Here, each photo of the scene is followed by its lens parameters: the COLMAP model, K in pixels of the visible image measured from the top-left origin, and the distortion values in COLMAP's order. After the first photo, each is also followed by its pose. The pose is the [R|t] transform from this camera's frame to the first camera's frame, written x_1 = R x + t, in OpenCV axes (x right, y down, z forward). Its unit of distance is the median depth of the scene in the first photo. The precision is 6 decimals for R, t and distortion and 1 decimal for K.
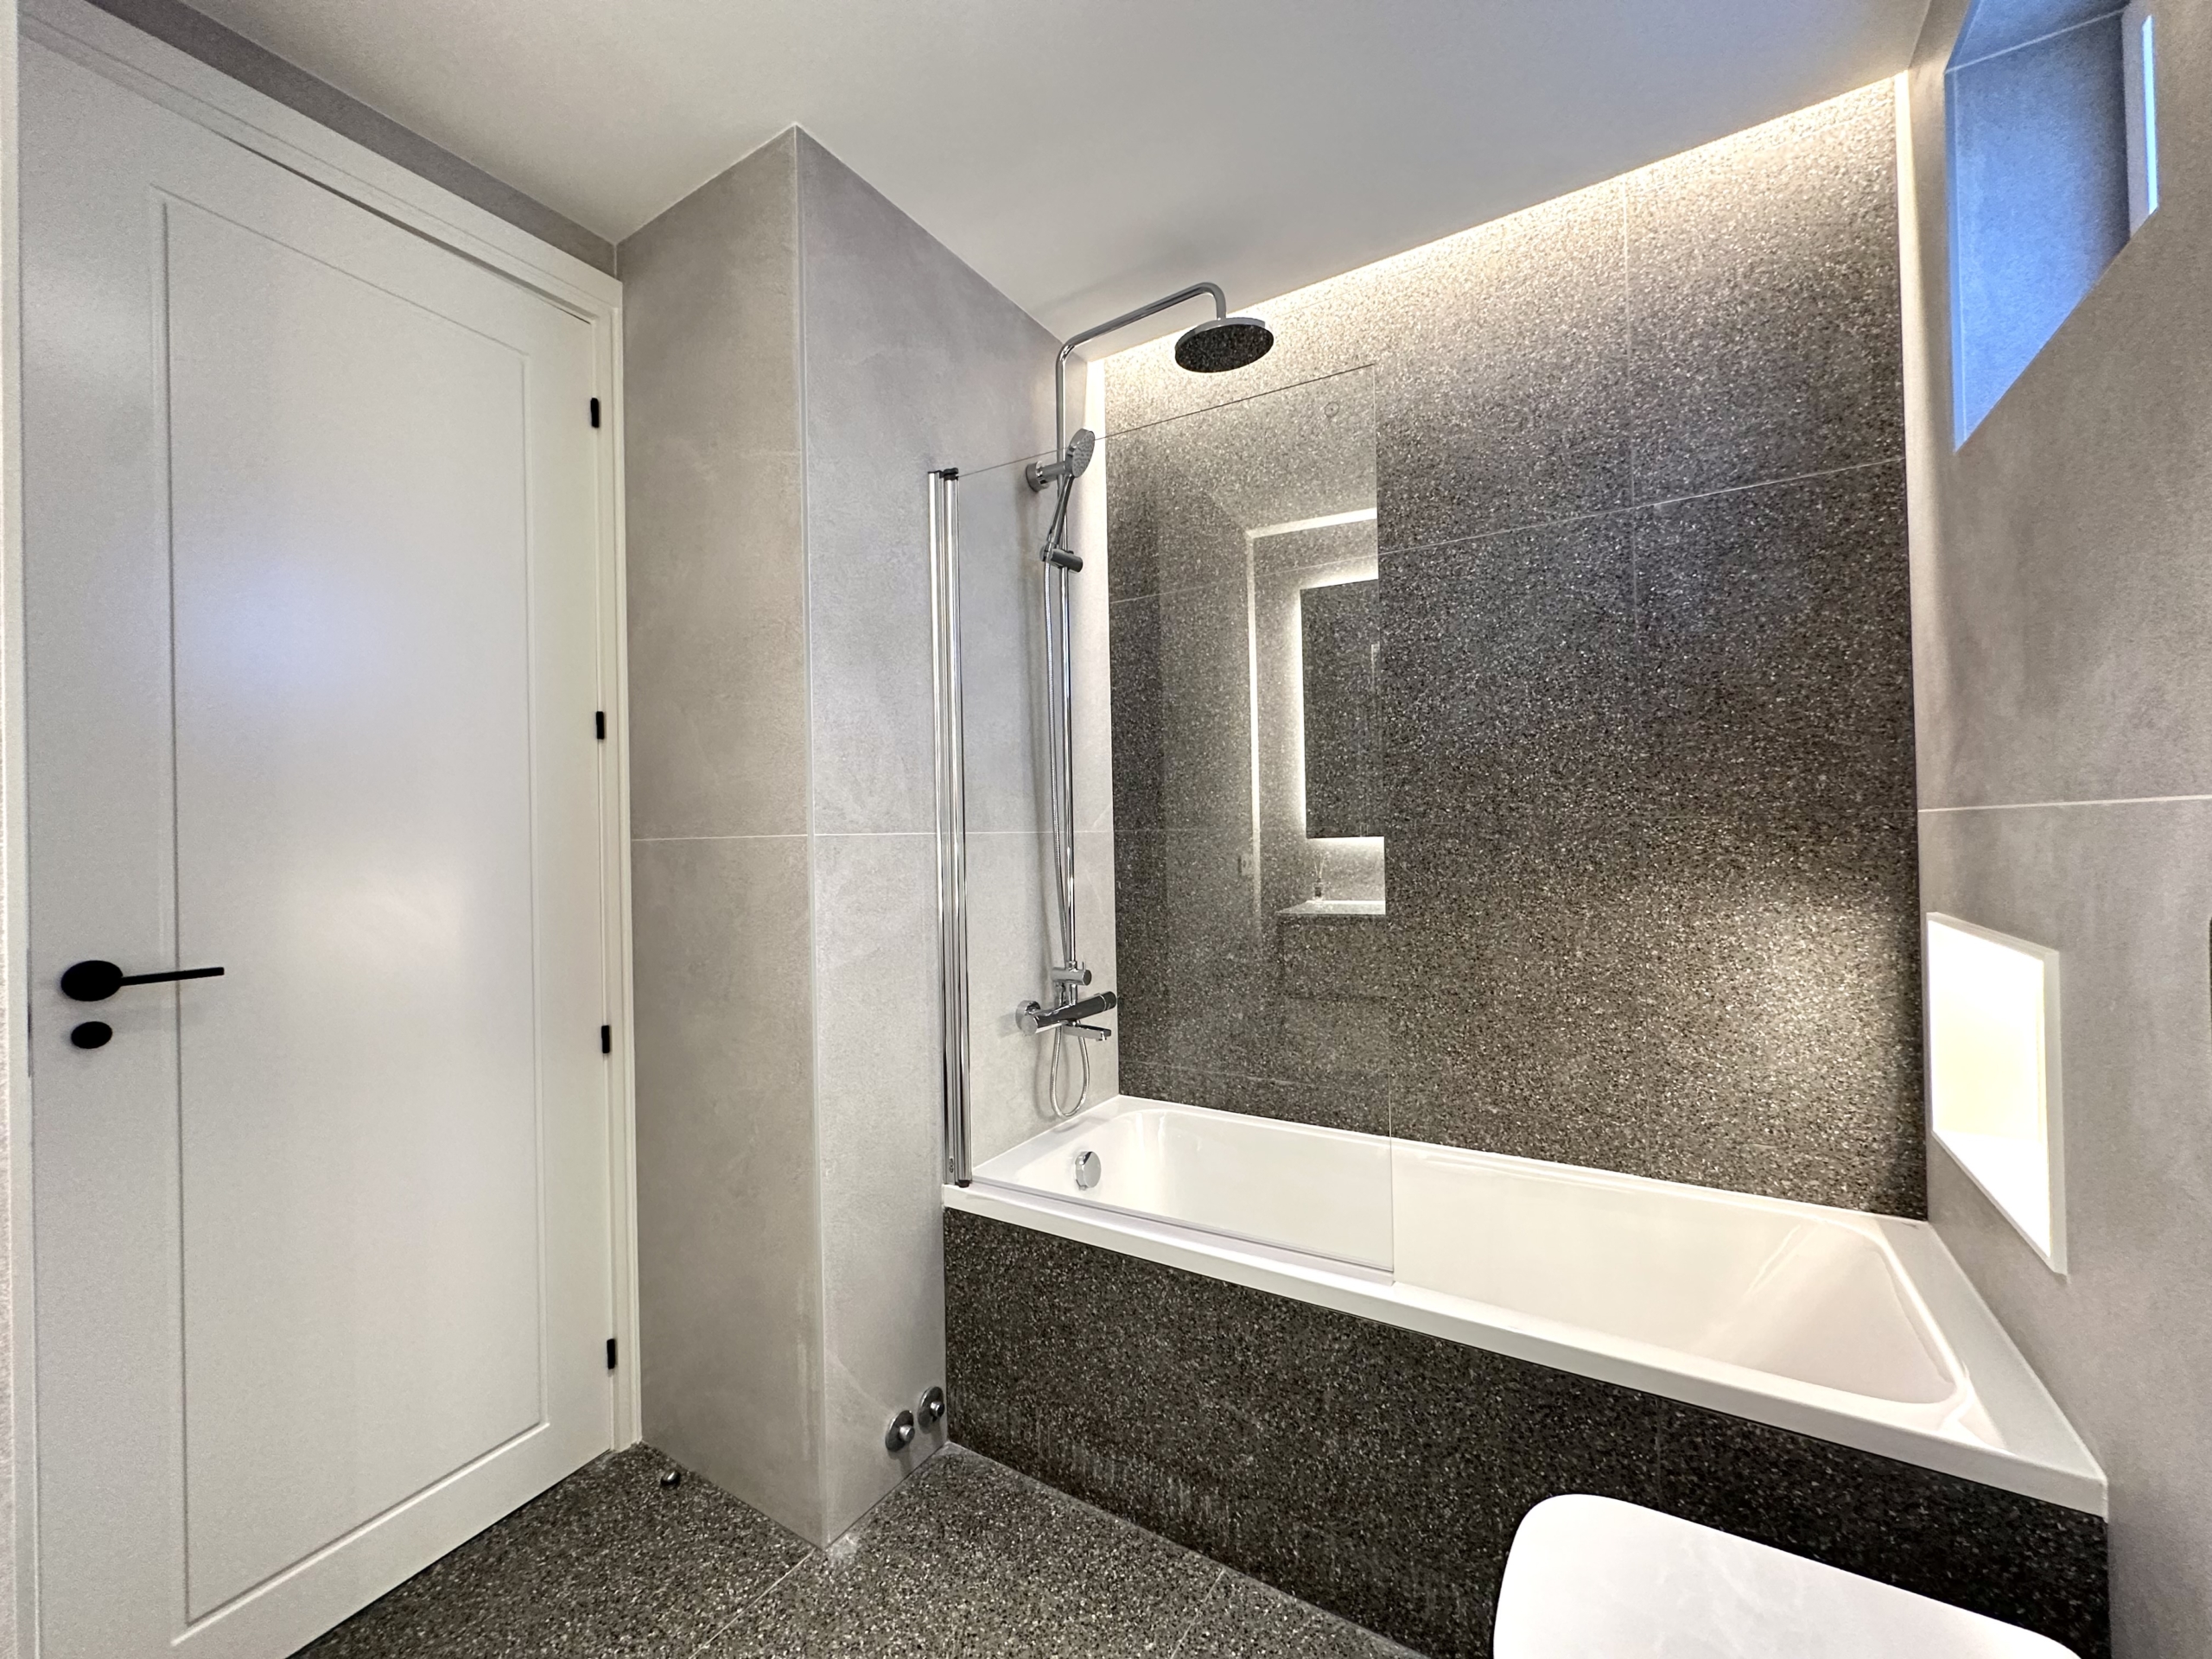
lens RADIAL K [[880.2, 0, 1103.3], [0, 880.2, 828.6], [0, 0, 1]] dist [-0.001568, 0.000051]
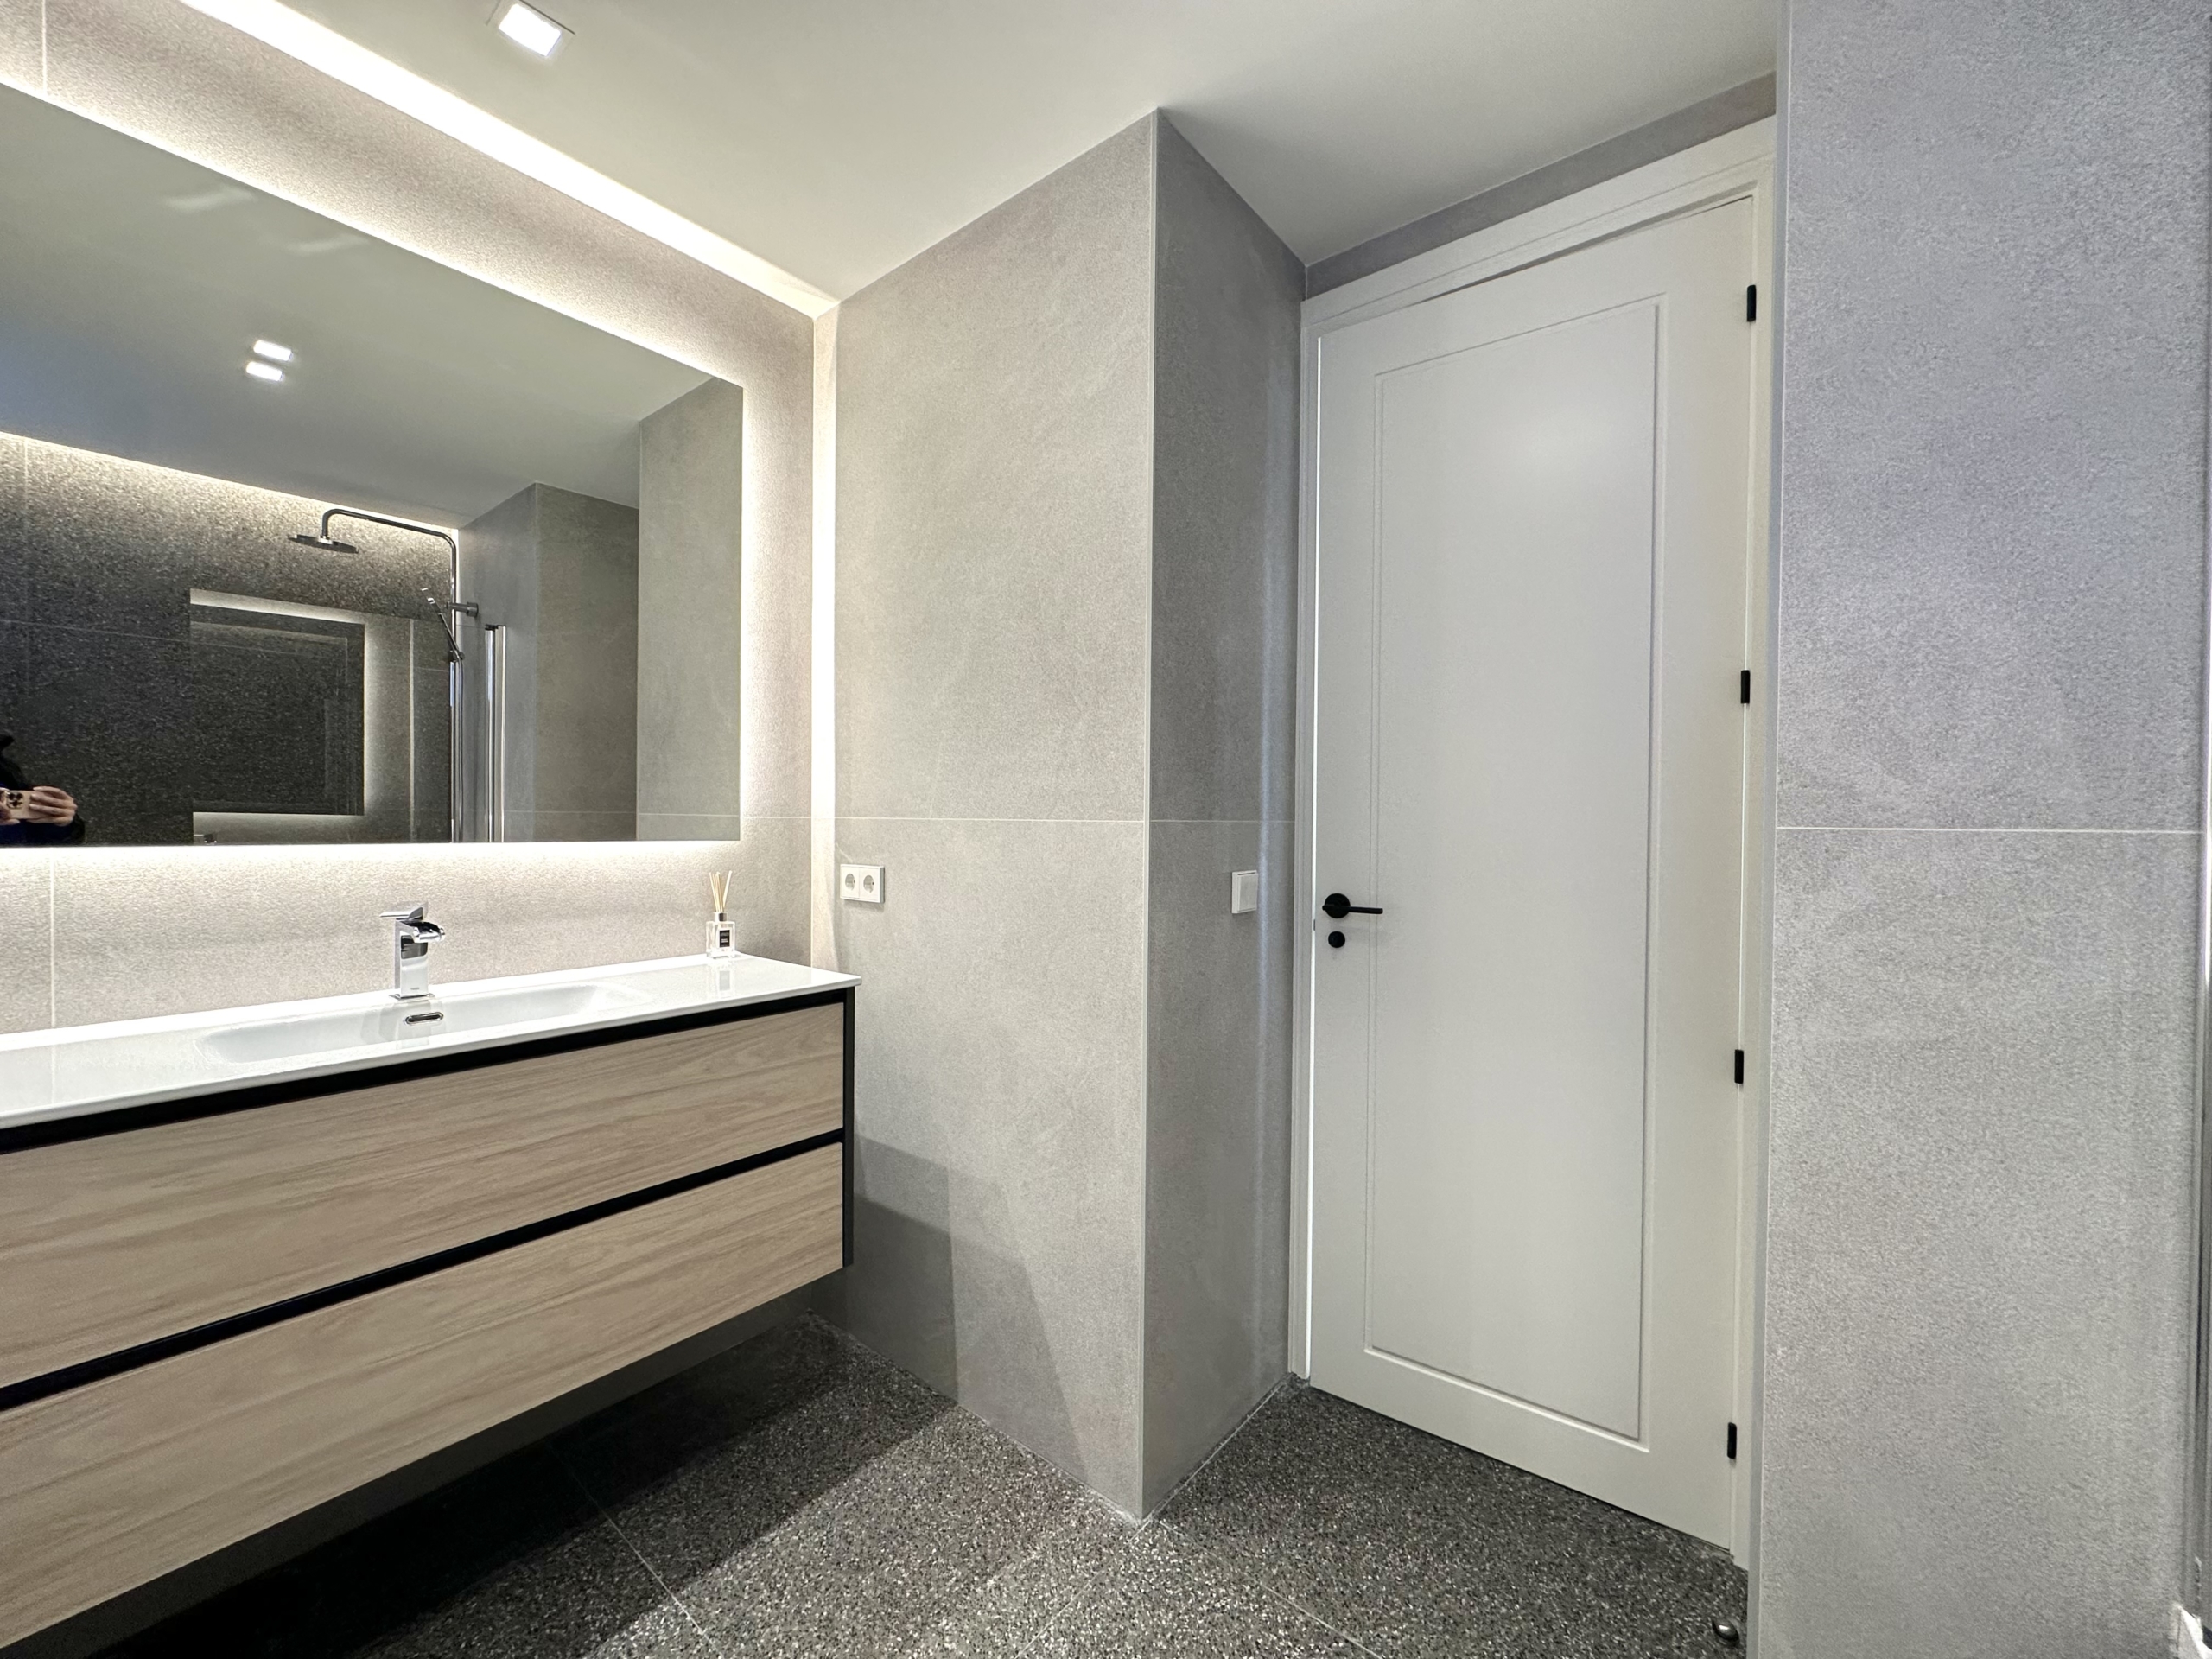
lens RADIAL K [[880.2, 0, 1102.1], [0, 880.2, 826.8], [0, 0, 1]] dist [-0.001568, 0.000051]
pose [[-0.125243, 0.028343, -0.991721, 0.371165], [0.004225, 0.999598, 0.028035, -0.013955], [0.992117, -0.000678, -0.125312, 0.578887]]
